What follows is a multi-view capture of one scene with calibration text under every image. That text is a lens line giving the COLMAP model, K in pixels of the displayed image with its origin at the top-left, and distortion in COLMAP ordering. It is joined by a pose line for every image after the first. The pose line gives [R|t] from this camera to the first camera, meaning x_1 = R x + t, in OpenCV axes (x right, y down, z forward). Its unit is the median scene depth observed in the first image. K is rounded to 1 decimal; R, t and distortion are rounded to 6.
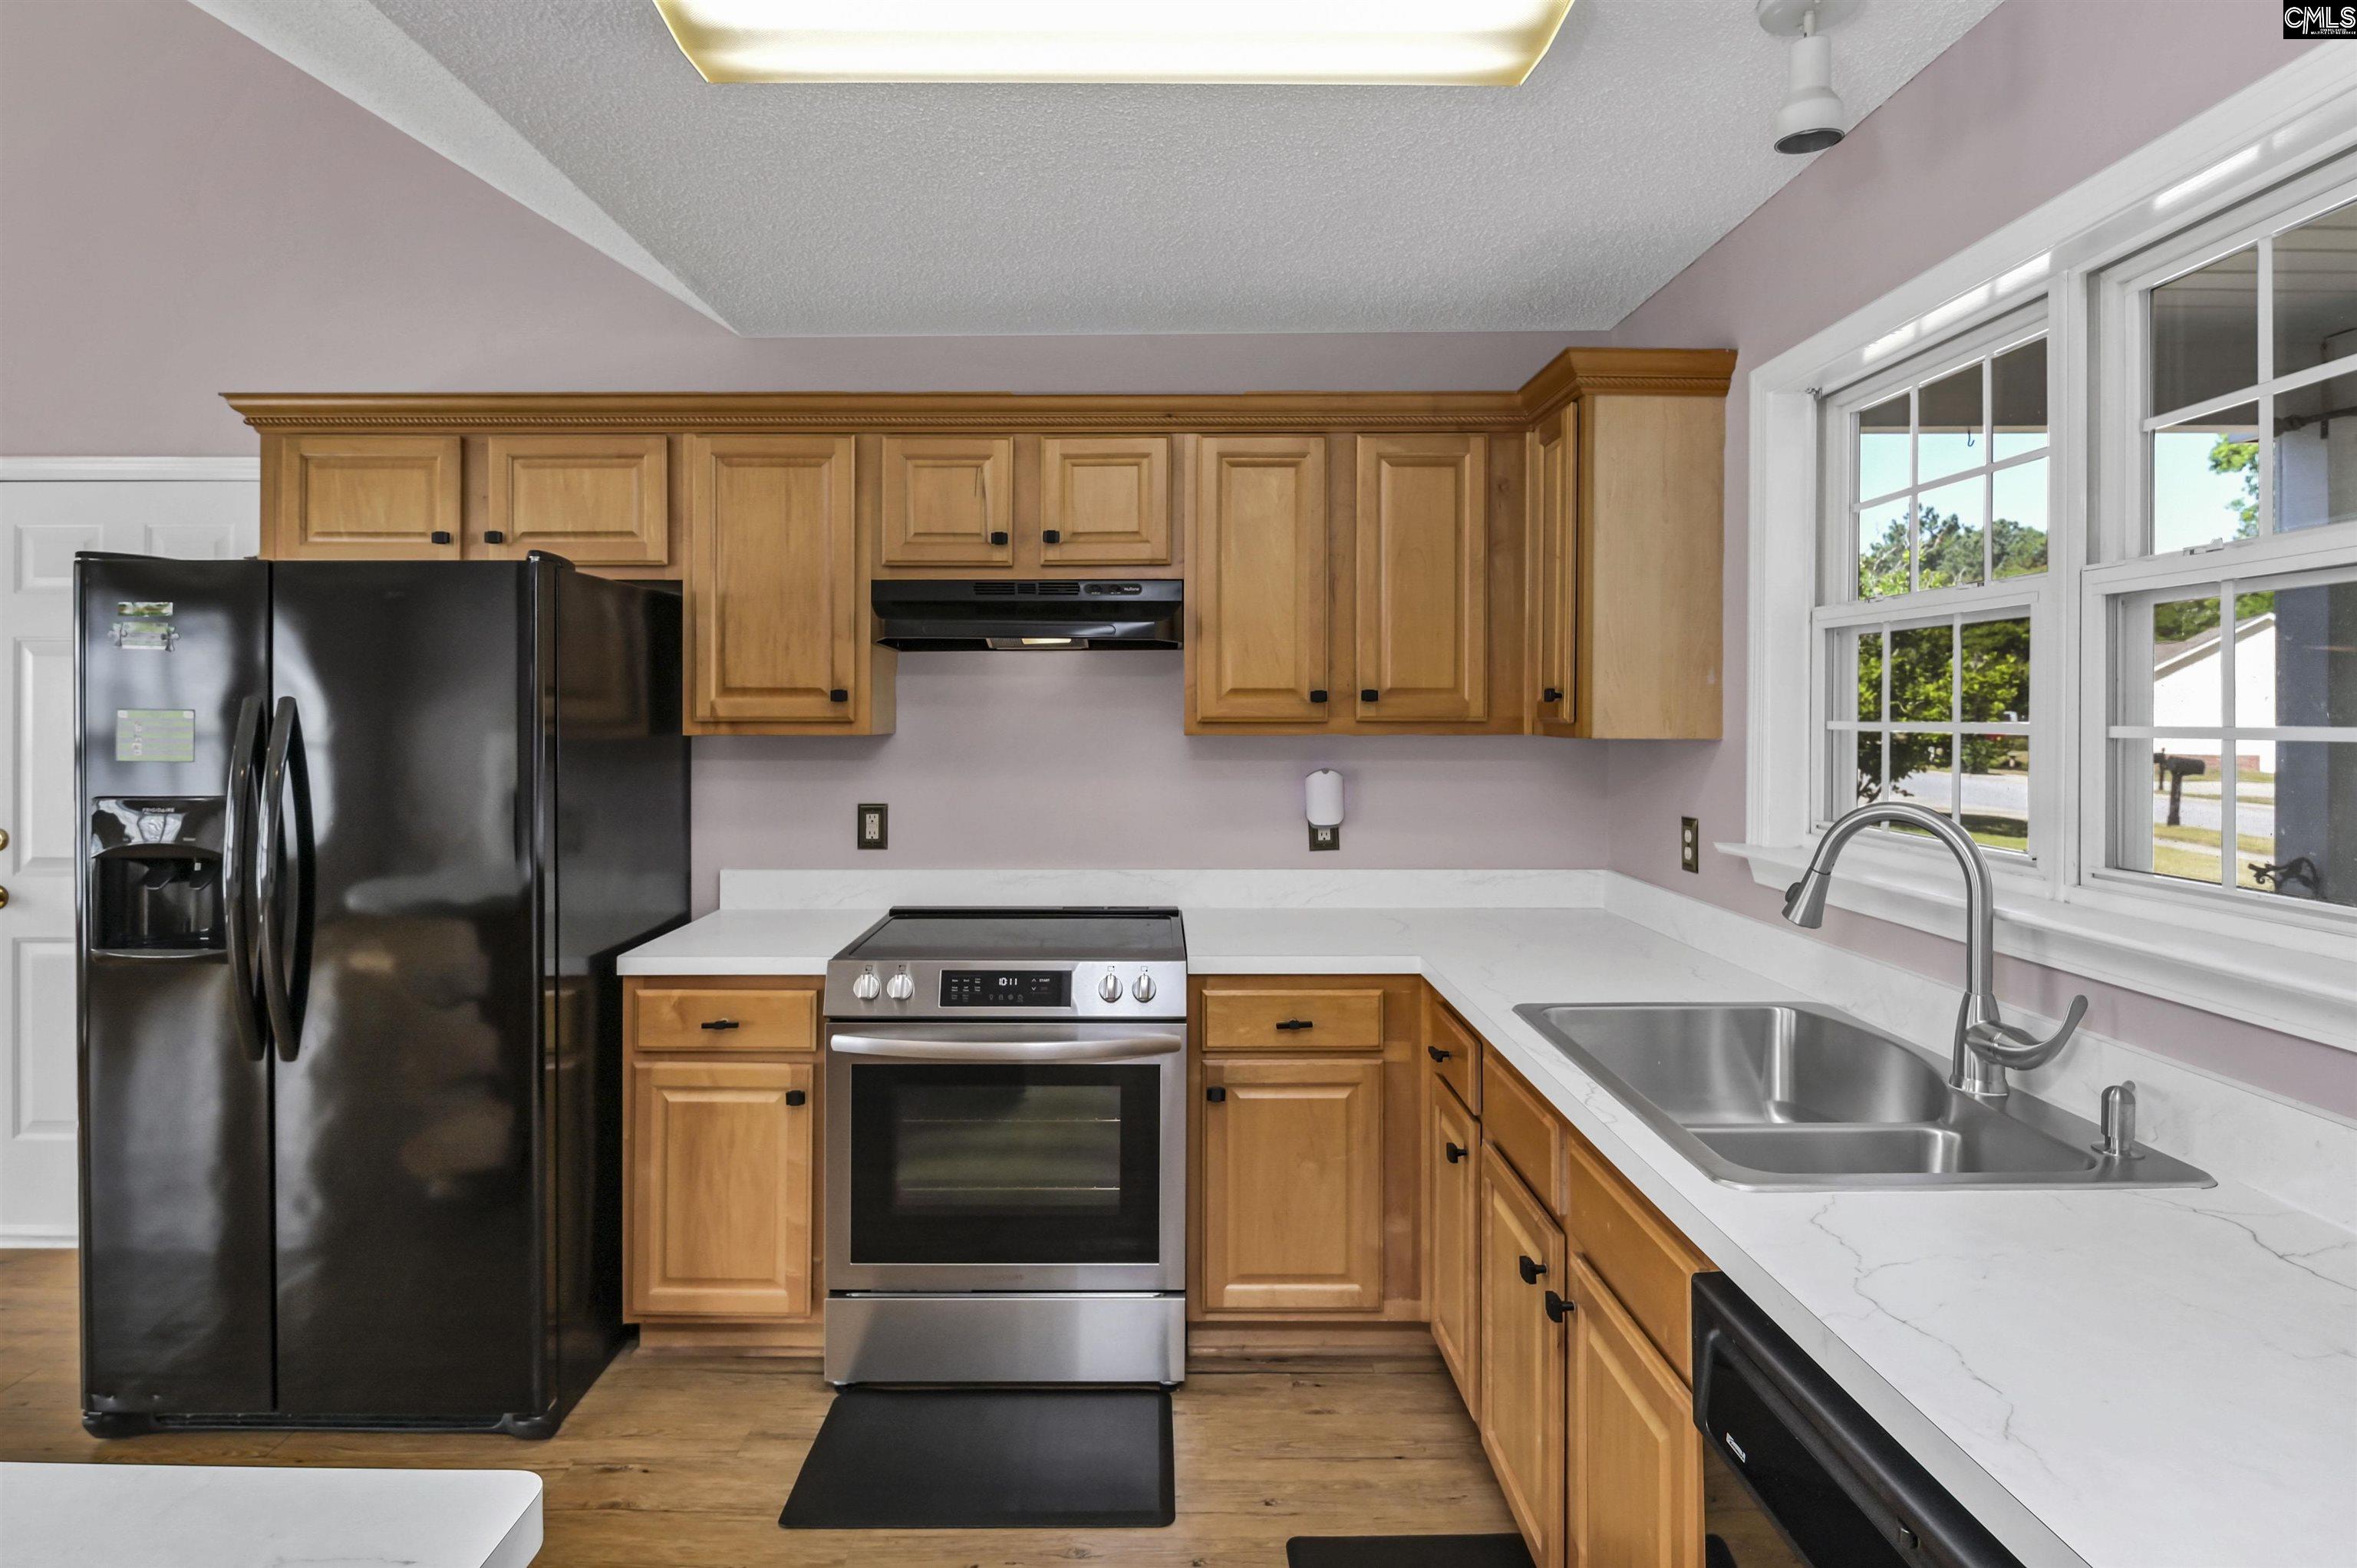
lens RADIAL K [[1202.7, 0, 1173.2], [0, 1202.7, 713.5], [0, 0, 1]] dist [-0.000612, -0.007587]
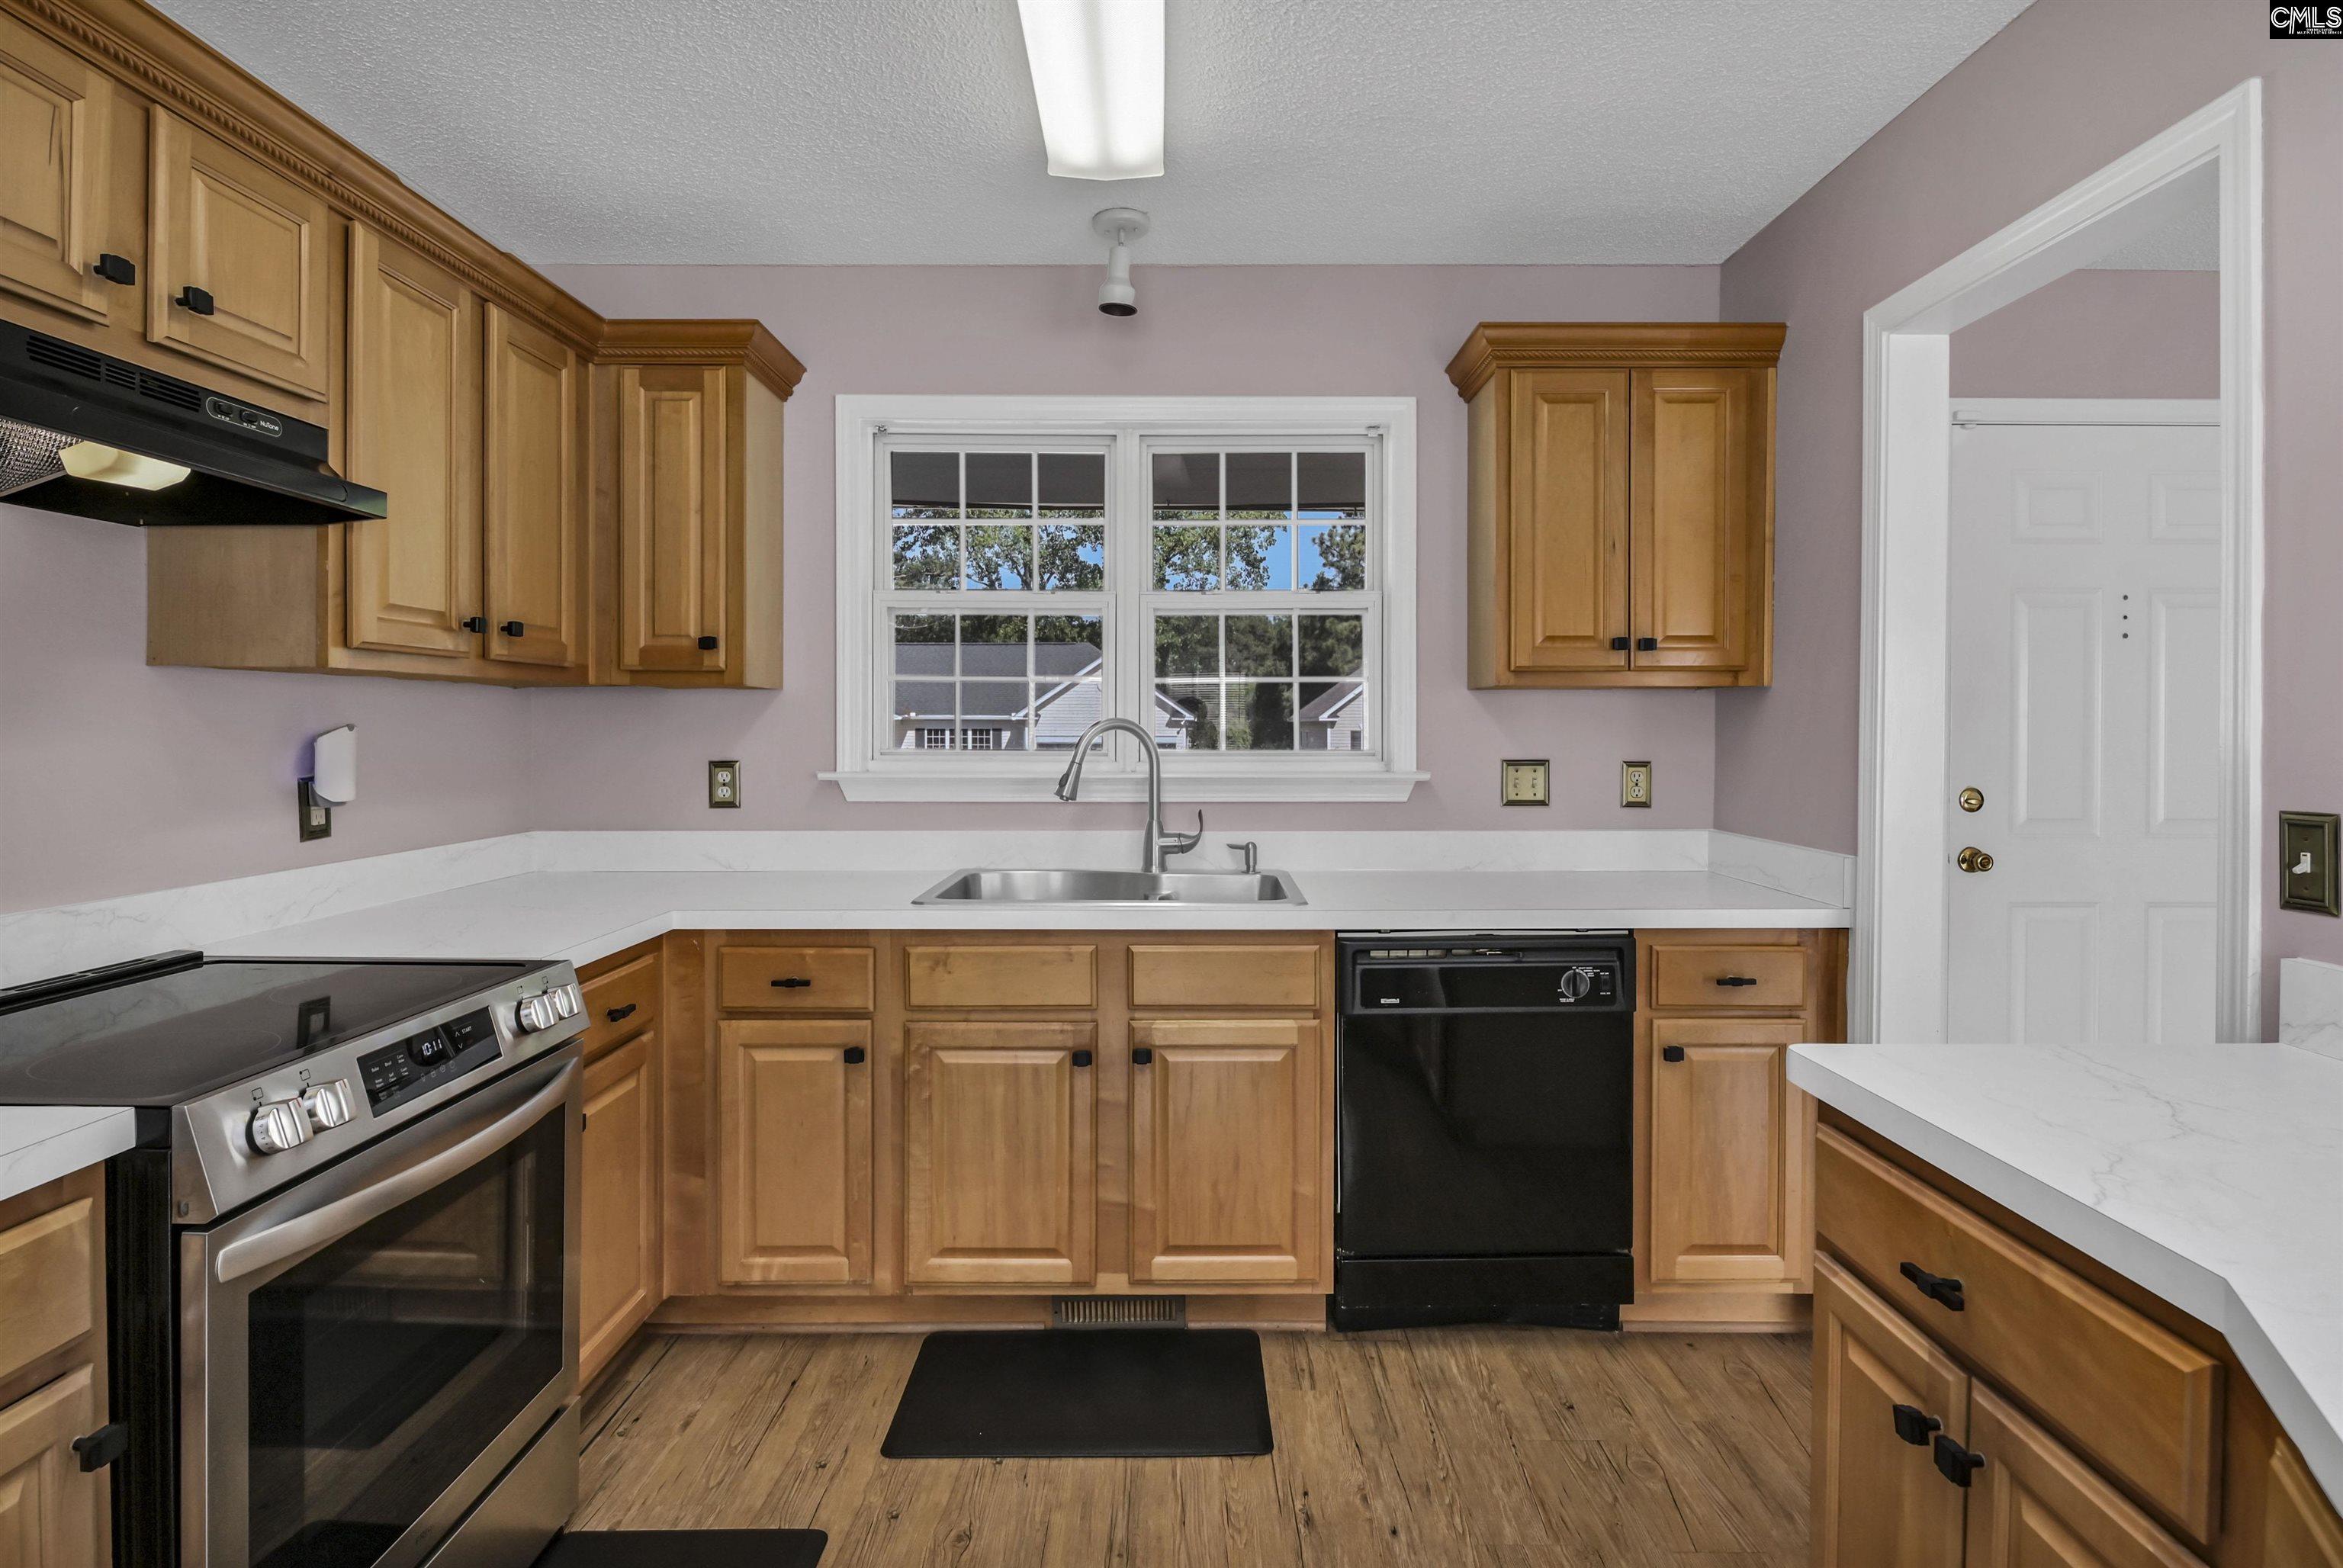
lens RADIAL K [[1205.0, 0, 1175.8], [0, 1205.0, 738.5], [0, 0, 1]] dist [-0.000750, -0.000127]
pose [[0.009267, -0.012572, 0.999878, -0.722609], [-0.005692, 0.999904, 0.012625, 0.051469], [-0.999941, -0.005808, 0.009195, 0.587258]]
